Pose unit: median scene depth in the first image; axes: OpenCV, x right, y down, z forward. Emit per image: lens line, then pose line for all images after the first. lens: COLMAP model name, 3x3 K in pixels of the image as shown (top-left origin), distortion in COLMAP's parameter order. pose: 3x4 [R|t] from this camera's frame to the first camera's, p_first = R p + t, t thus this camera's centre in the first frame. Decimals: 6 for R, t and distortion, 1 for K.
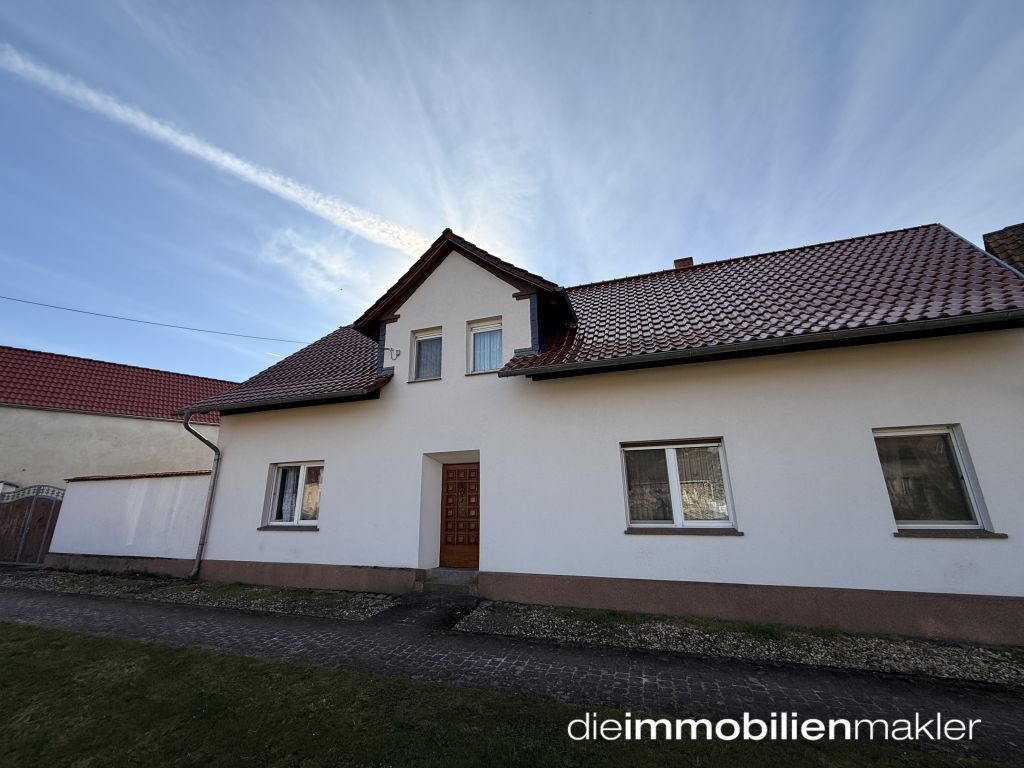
lens RADIAL K [[413.4, 0, 512.0], [0, 413.4, 384.0], [0, 0, 1]] dist [-0.022470, 0.000161]
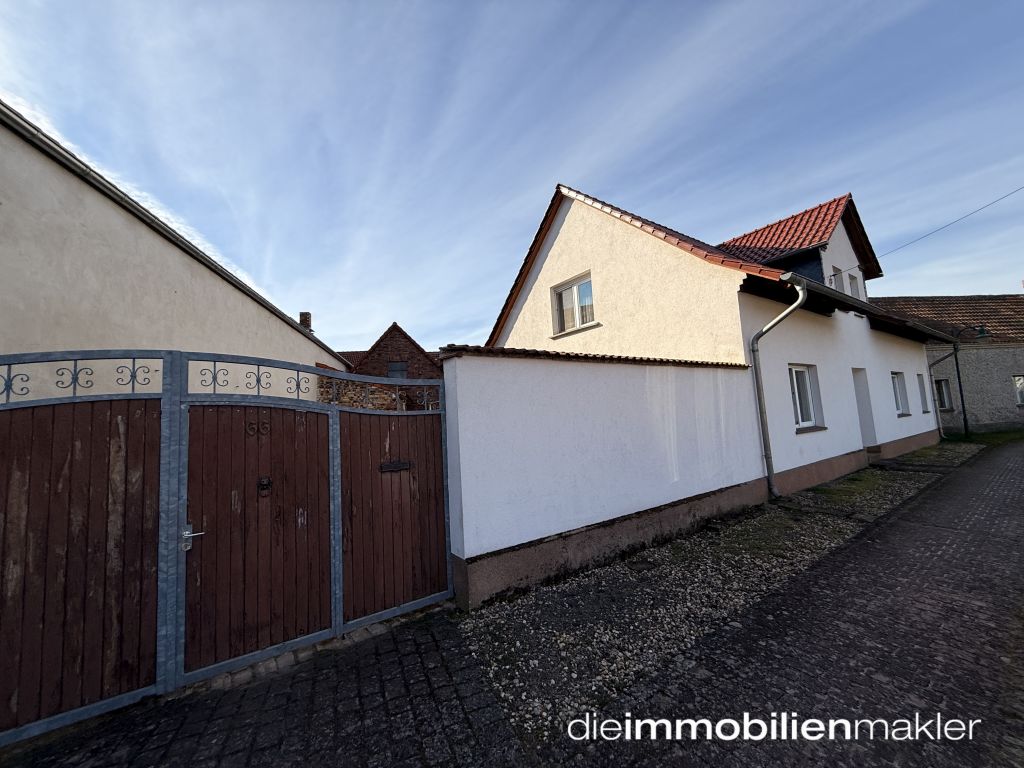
lens RADIAL K [[413.4, 0, 512.0], [0, 413.4, 384.0], [0, 0, 1]] dist [-0.022470, 0.000161]
pose [[0.575255, 0.065650, 0.815335, -1.576518], [-0.194604, 0.979138, 0.058462, 0.284833], [-0.794488, -0.192298, 0.576030, 0.896967]]
